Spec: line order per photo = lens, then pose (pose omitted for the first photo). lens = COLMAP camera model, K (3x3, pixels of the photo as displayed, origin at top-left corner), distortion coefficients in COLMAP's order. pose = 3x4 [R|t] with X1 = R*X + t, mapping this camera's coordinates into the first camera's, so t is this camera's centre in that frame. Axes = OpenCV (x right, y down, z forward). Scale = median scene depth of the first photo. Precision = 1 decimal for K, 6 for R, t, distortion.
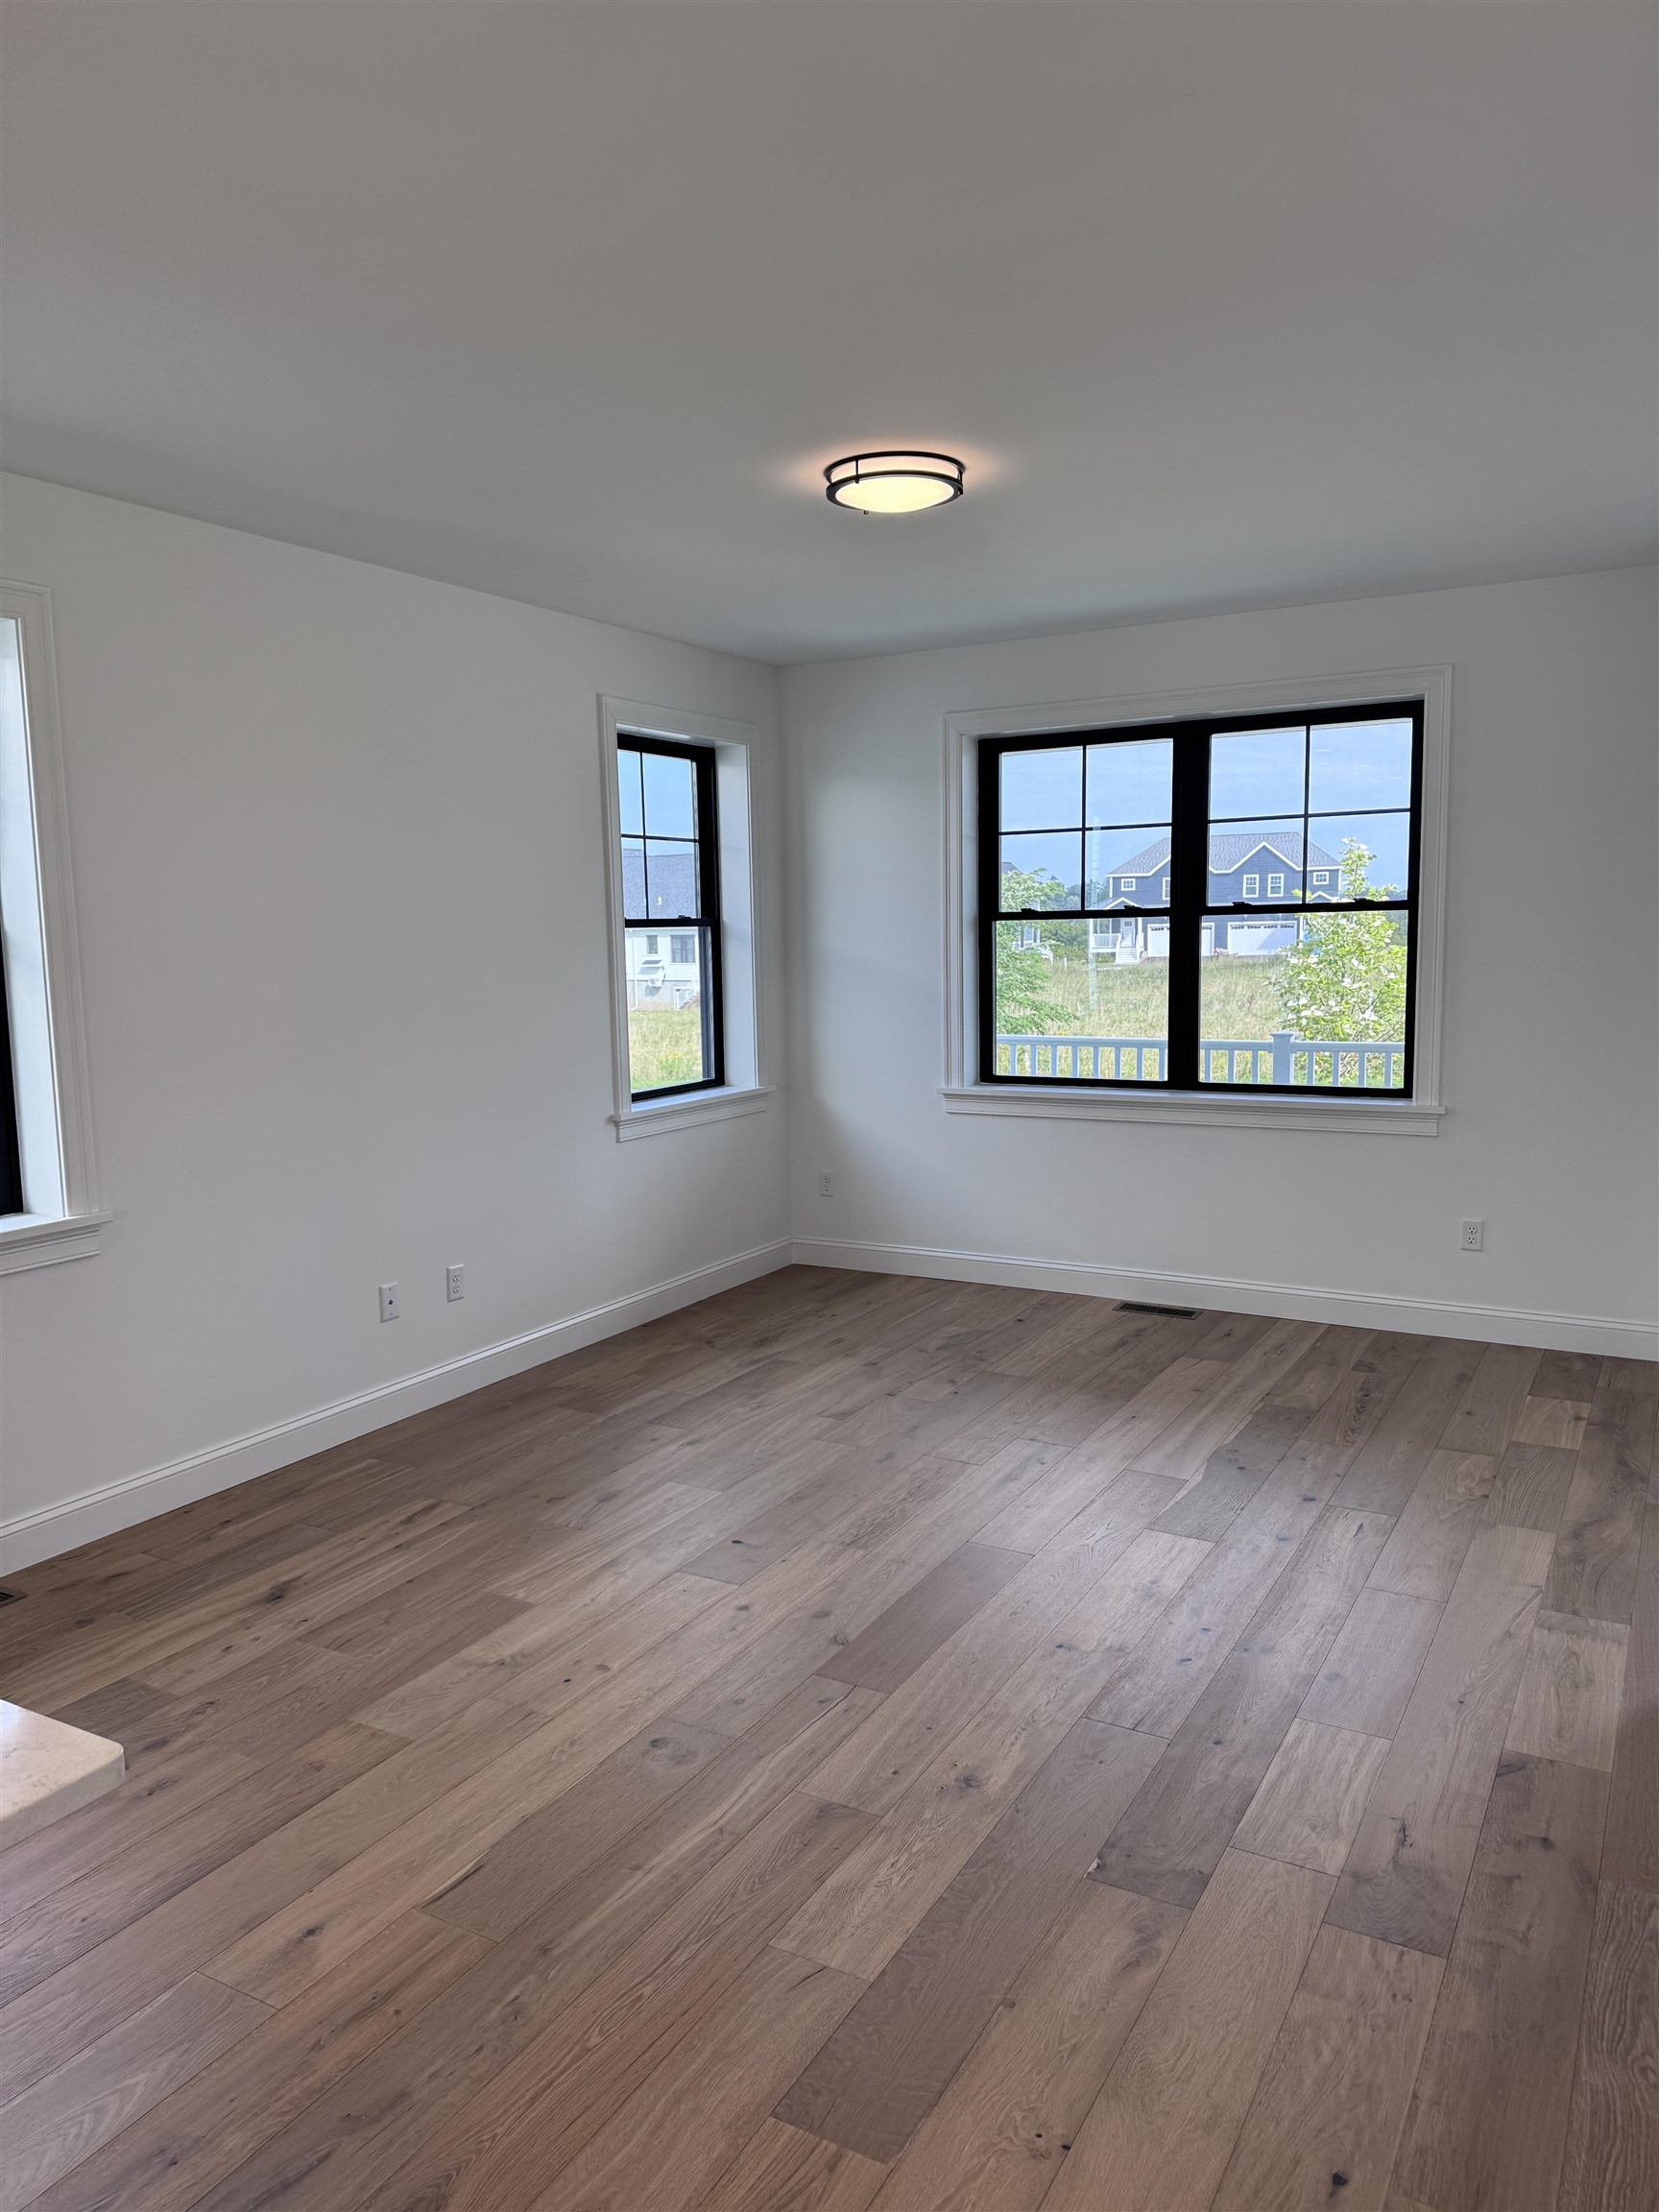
lens RADIAL K [[1577.8, 0, 808.9], [0, 1577.8, 1107.0], [0, 0, 1]] dist [0.090219, -0.020448]
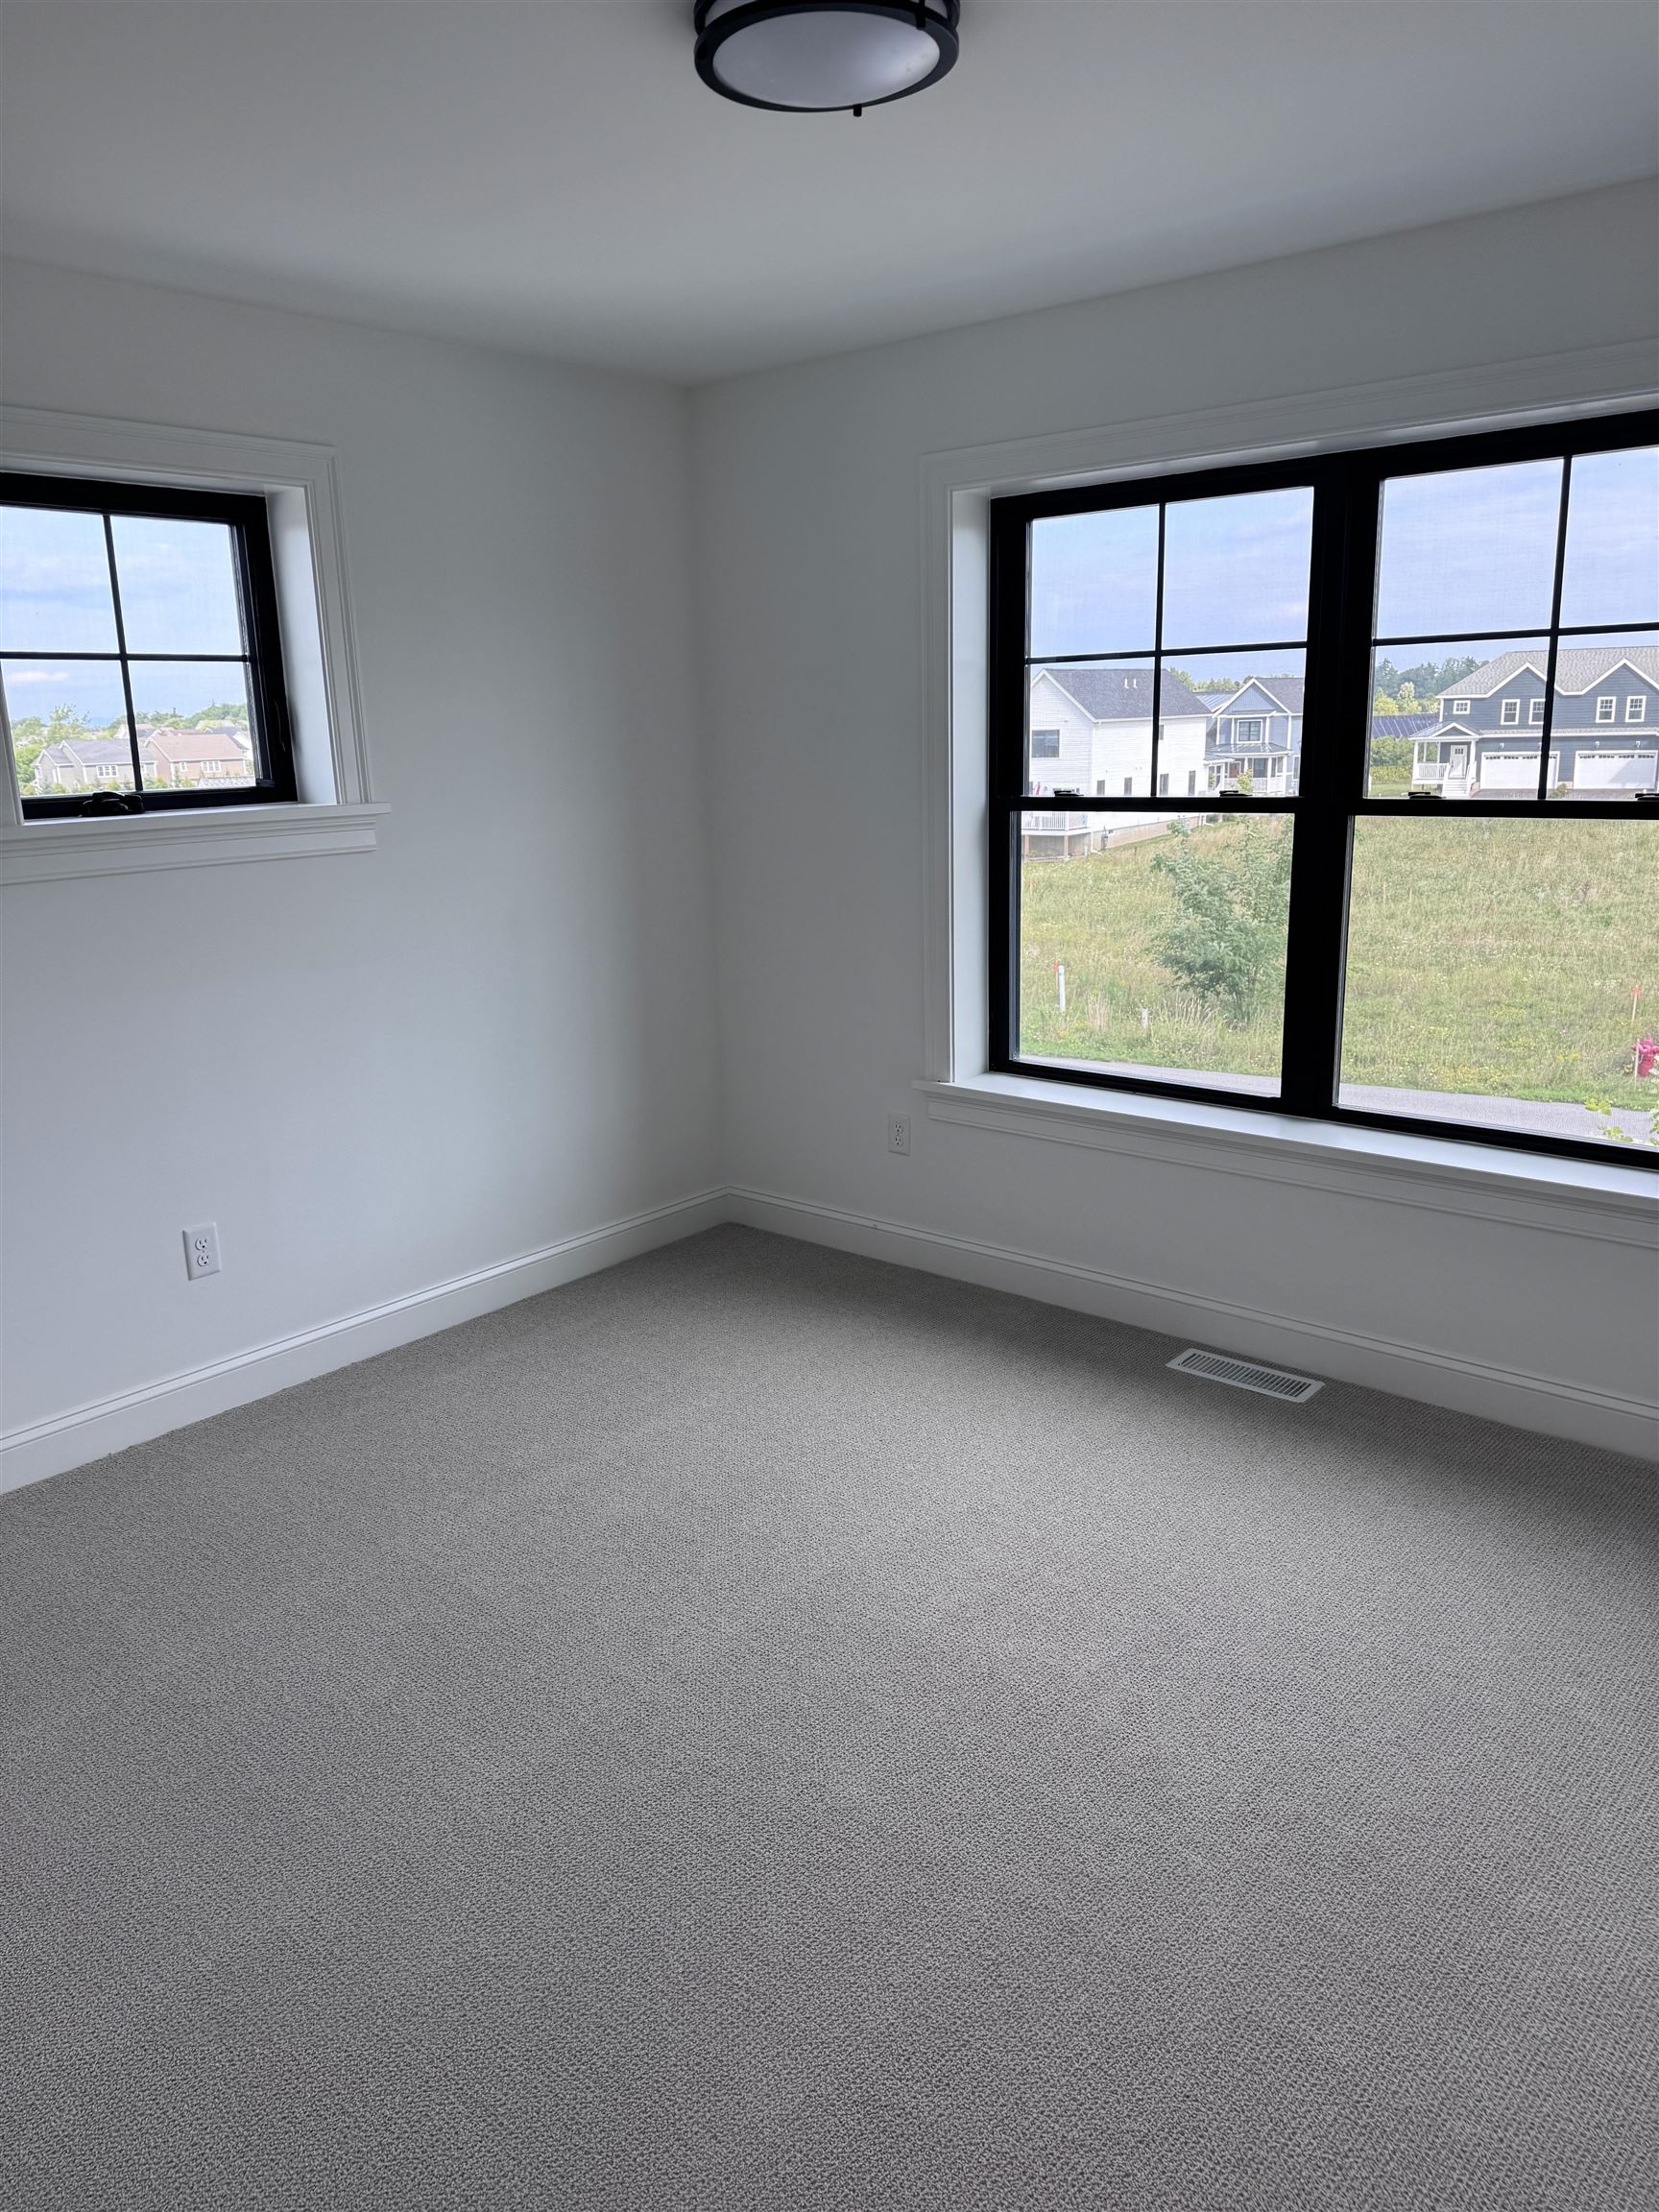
lens RADIAL K [[1576.1, 0, 827.2], [0, 1576.1, 1117.7], [0, 0, 1]] dist [-0.012684, -0.009434]
pose [[0.982806, 0.047605, -0.178397, 0.166419], [-0.026034, 0.992267, 0.121363, -0.075826], [0.182795, -0.114632, 0.976445, 0.409666]]
